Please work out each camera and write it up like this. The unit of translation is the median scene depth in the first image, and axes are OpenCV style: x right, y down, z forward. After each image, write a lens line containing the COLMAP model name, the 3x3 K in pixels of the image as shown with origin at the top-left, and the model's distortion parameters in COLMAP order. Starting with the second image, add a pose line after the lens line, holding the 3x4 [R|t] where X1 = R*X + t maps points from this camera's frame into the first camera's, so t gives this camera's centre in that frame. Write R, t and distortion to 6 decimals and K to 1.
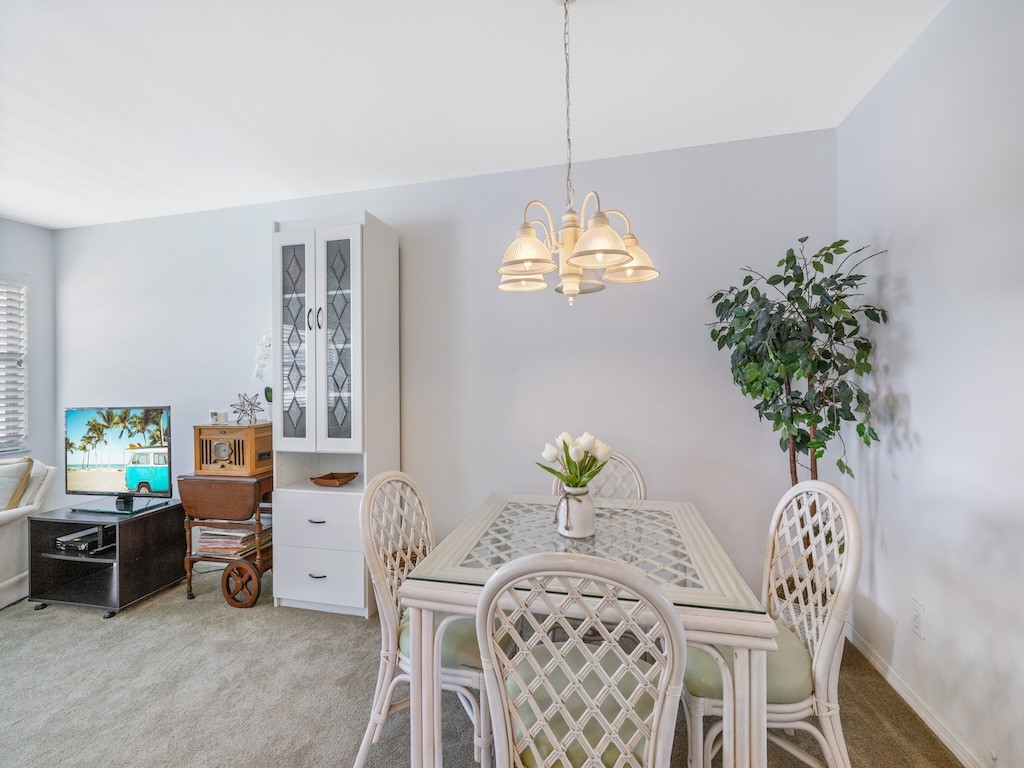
lens RADIAL K [[433.2, 0, 507.5], [0, 433.2, 384.0], [0, 0, 1]] dist [0.004125, 0.001112]
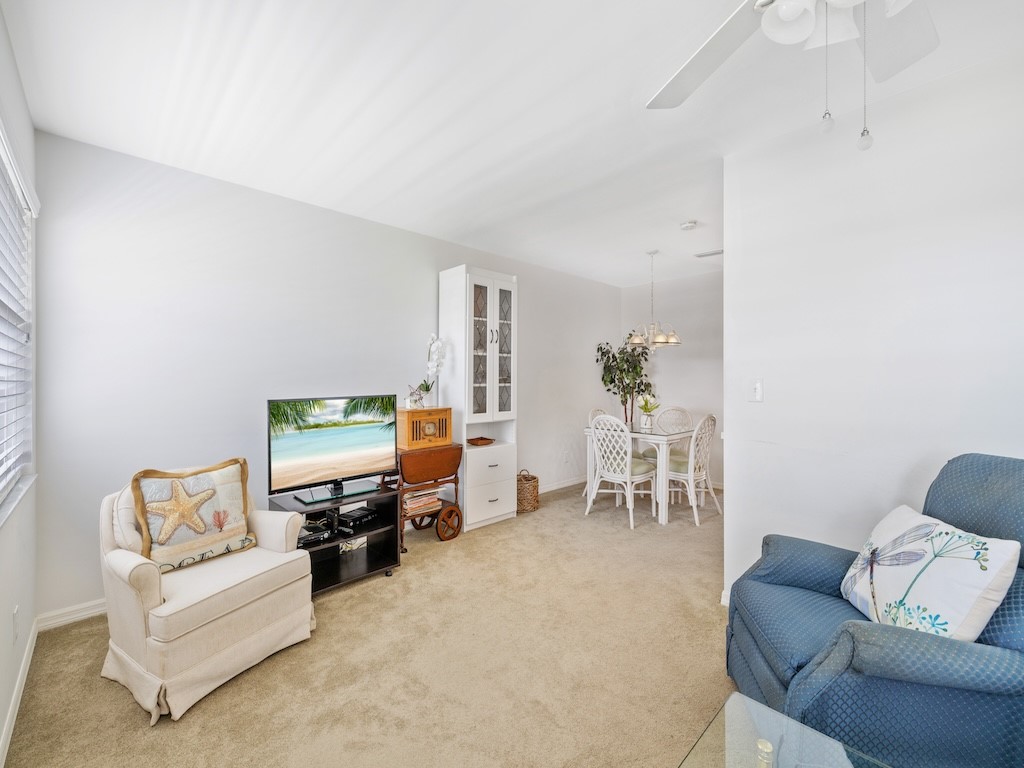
lens RADIAL K [[433.2, 0, 509.9], [0, 433.2, 377.5], [0, 0, 1]] dist [0.004125, 0.001112]
pose [[0.544530, 0.013063, 0.838640, -1.643536], [-0.010473, 0.999907, -0.008775, 0.010414], [-0.838676, -0.004005, 0.544616, 0.093117]]
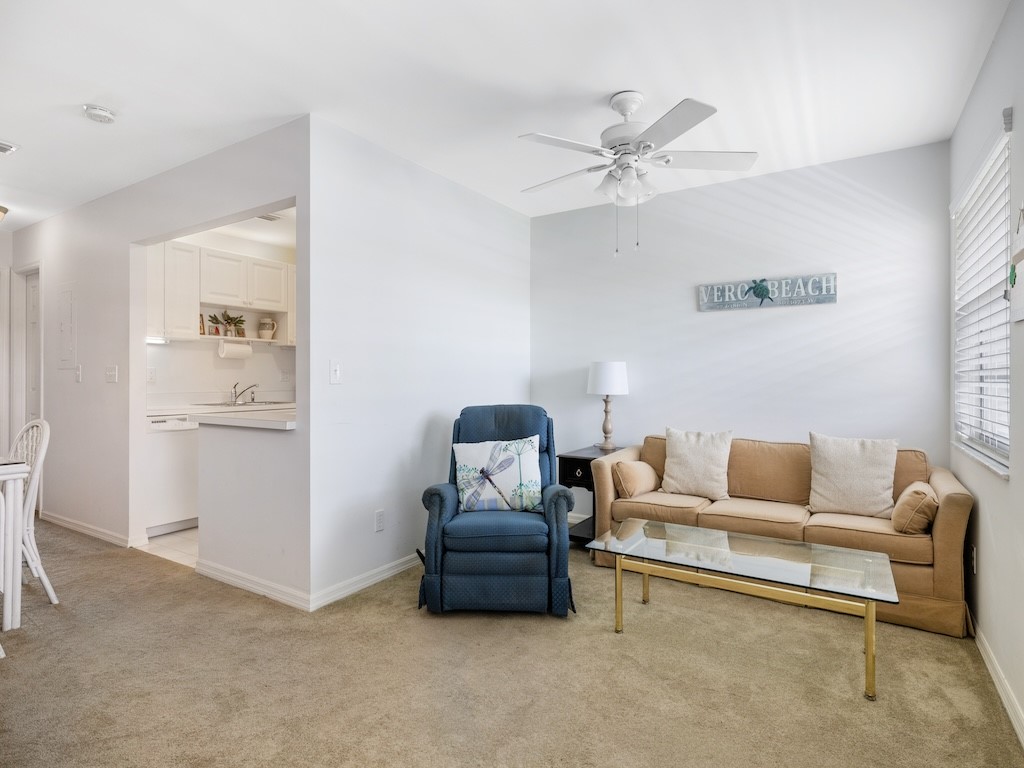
lens RADIAL K [[546.6, 0, 509.2], [0, 546.6, 377.0], [0, 0, 1]] dist [0.000009, 0.000187]
pose [[-0.946671, 0.012419, 0.321964, -1.292587], [0.008899, 0.999883, -0.012403, 0.053619], [-0.322080, -0.008876, -0.946671, 1.134738]]
